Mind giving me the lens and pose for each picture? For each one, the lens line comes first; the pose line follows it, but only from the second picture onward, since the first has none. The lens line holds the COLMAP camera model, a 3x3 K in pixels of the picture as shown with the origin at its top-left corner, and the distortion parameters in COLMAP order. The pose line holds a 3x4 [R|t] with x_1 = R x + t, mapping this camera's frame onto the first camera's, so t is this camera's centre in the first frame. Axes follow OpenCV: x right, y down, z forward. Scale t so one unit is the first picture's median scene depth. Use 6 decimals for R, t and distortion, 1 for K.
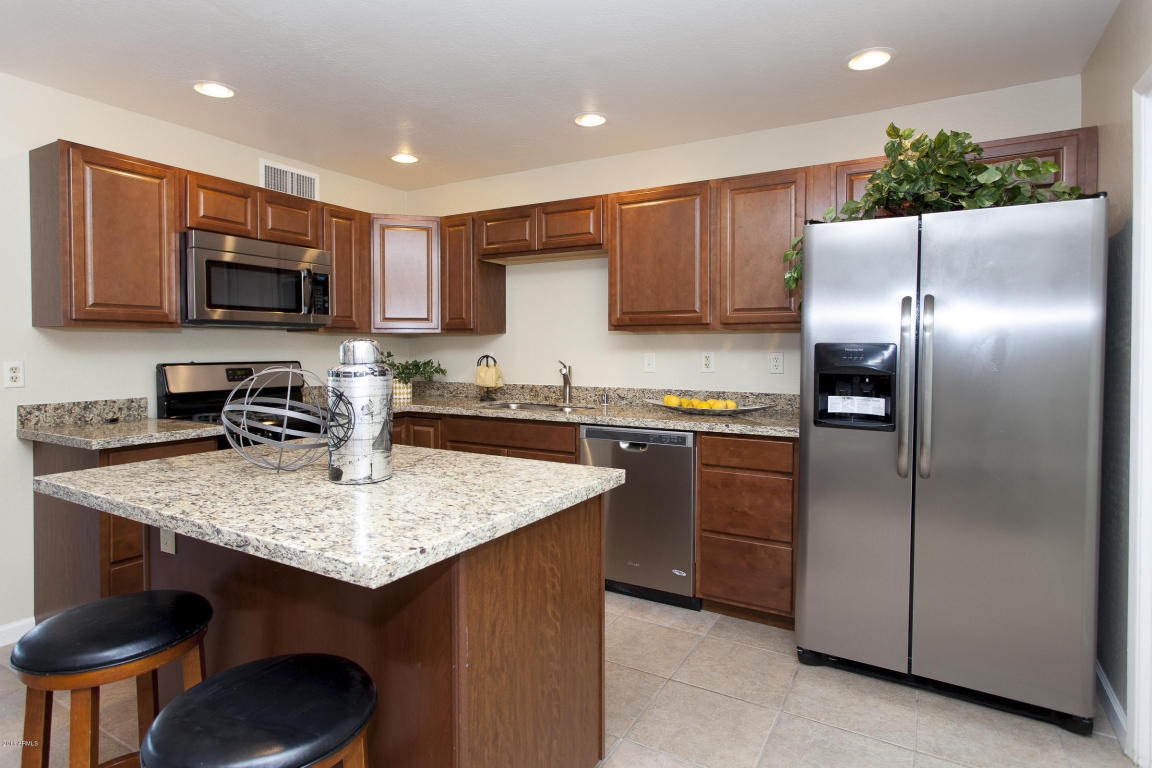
lens RADIAL K [[602.0, 0, 557.9], [0, 602.0, 367.7], [0, 0, 1]] dist [-0.010953, 0.007792]
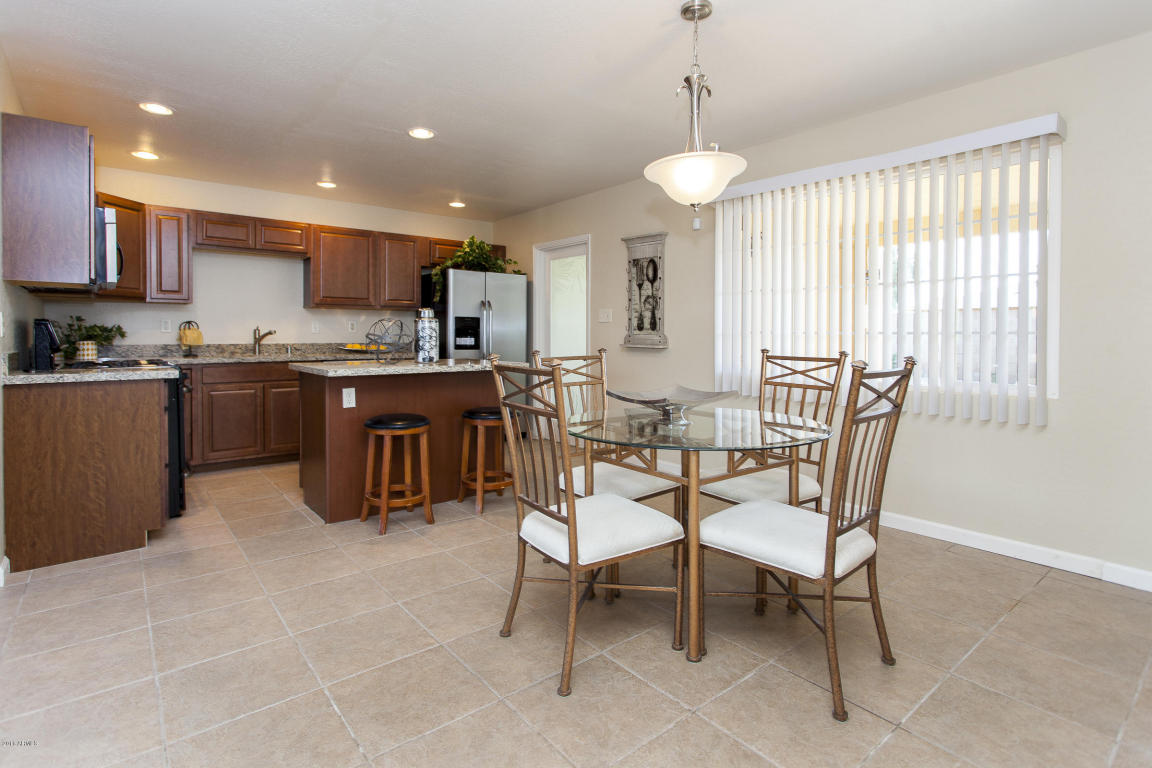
lens RADIAL K [[602.0, 0, 579.0], [0, 602.0, 347.7], [0, 0, 1]] dist [-0.010953, 0.007792]
pose [[0.346826, -0.024662, 0.937605, -1.258273], [0.029211, 0.999453, 0.015483, 0.047807], [-0.937475, 0.022018, 0.347357, -0.260099]]
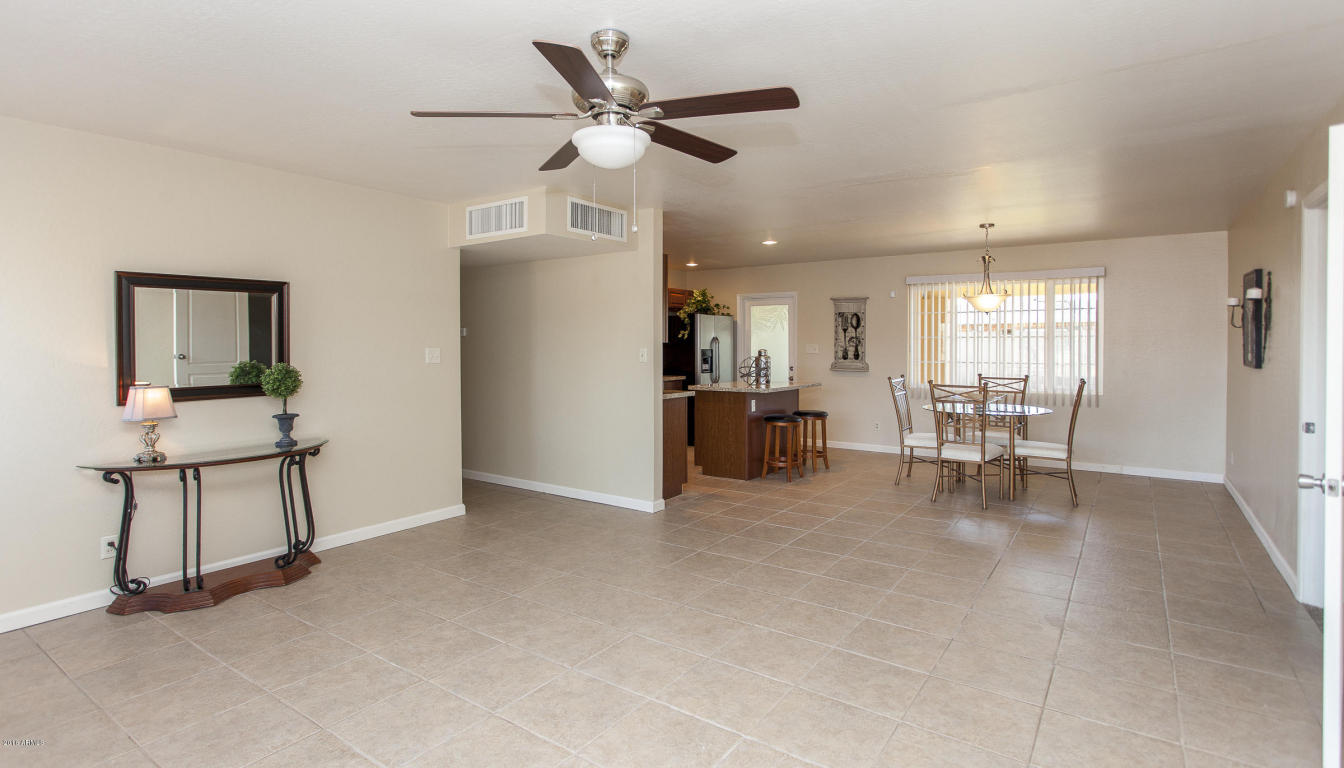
lens RADIAL K [[686.8, 0, 690.2], [0, 686.8, 349.9], [0, 0, 1]] dist [0.001357, -0.000042]
pose [[0.064426, -0.010414, 0.997868, -2.501240], [0.031944, 0.999455, 0.008368, -0.050854], [-0.997411, 0.031337, 0.064723, 0.584705]]
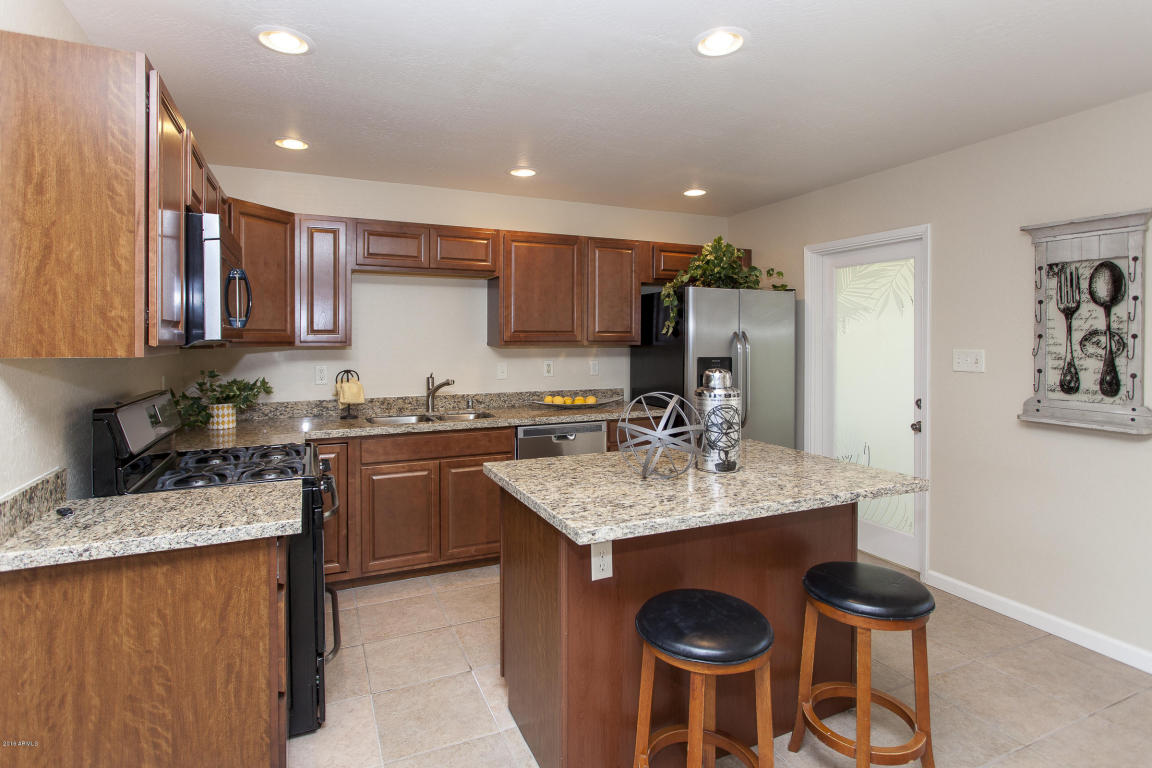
lens RADIAL K [[602.0, 0, 557.4], [0, 602.0, 346.4], [0, 0, 1]] dist [-0.010953, 0.007792]
pose [[0.588559, -0.016454, 0.808287, -0.838805], [0.030069, 0.999547, -0.001548, -0.057694], [-0.807895, 0.025216, 0.588787, 0.228092]]
